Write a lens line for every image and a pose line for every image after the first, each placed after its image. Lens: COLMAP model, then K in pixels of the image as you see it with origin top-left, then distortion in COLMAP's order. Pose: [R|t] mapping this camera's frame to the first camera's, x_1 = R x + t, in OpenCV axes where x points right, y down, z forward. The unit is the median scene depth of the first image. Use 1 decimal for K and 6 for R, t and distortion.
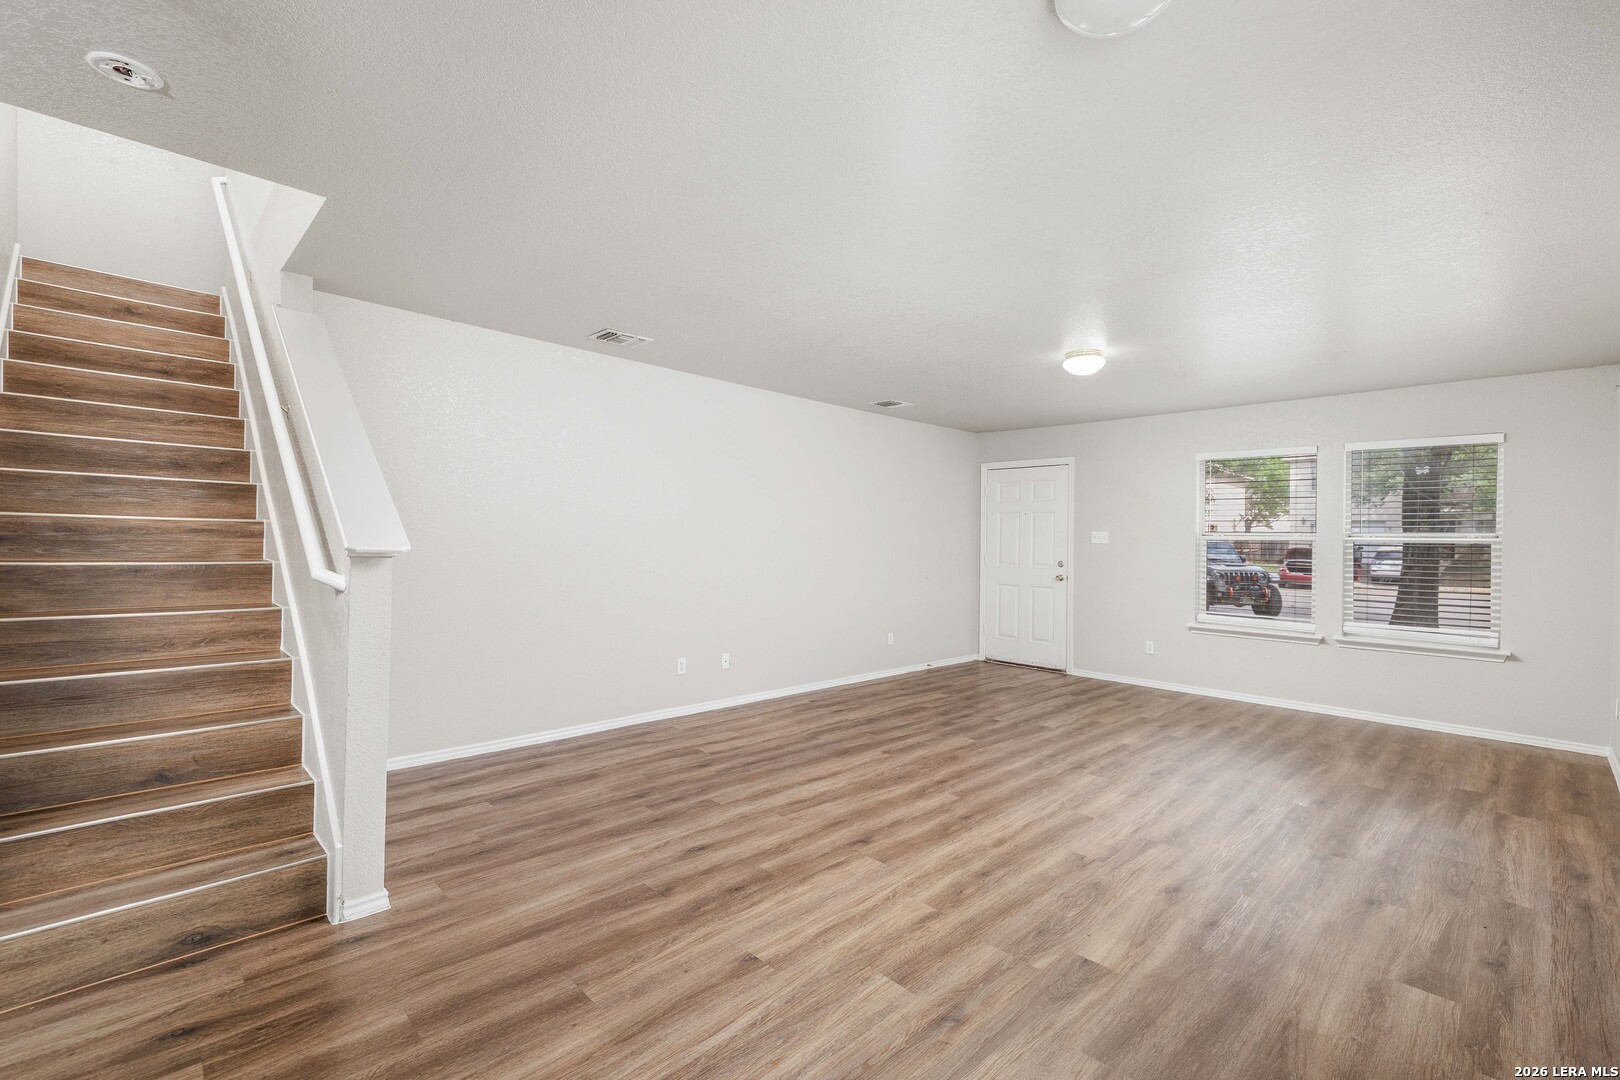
lens RADIAL K [[696.3, 0, 810.0], [0, 696.3, 540.0], [0, 0, 1]] dist [0.002299, -0.000225]
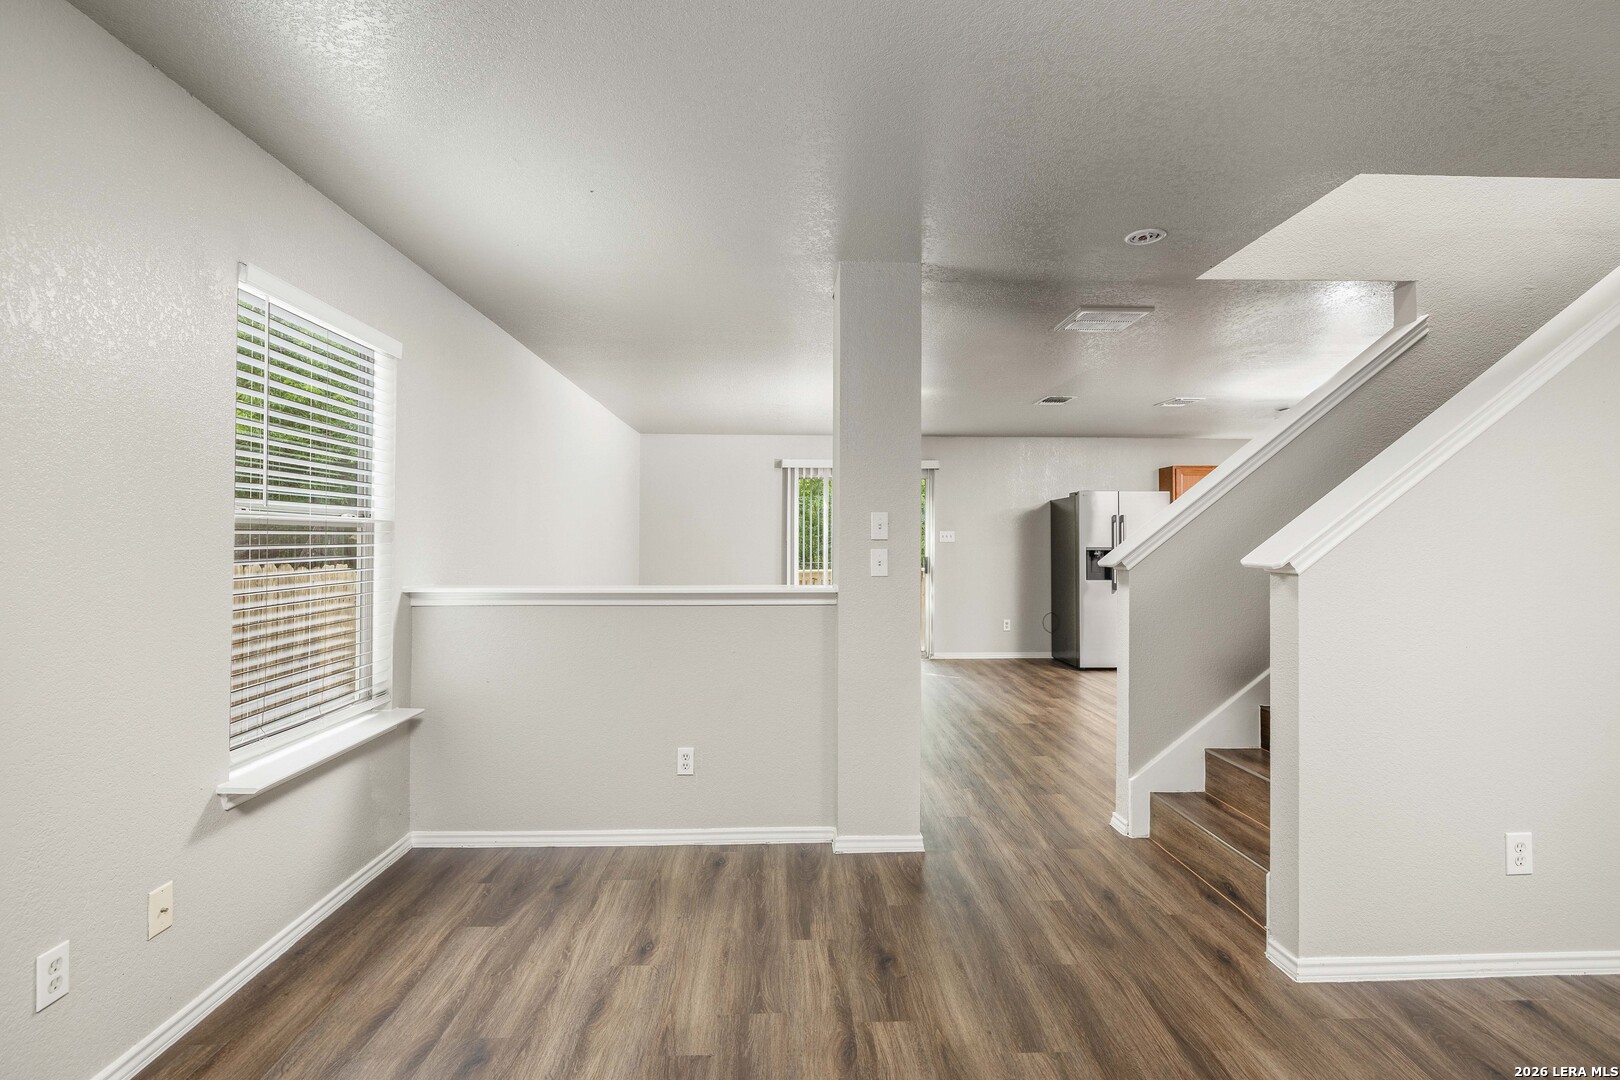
lens RADIAL K [[741.5, 0, 802.0], [0, 741.5, 535.9], [0, 0, 1]] dist [-0.001984, -0.000094]
pose [[-0.676291, -0.024005, -0.736243, 0.324482], [-0.014602, 0.999709, -0.019183, 0.002314], [0.736490, -0.002223, -0.676445, 0.766258]]
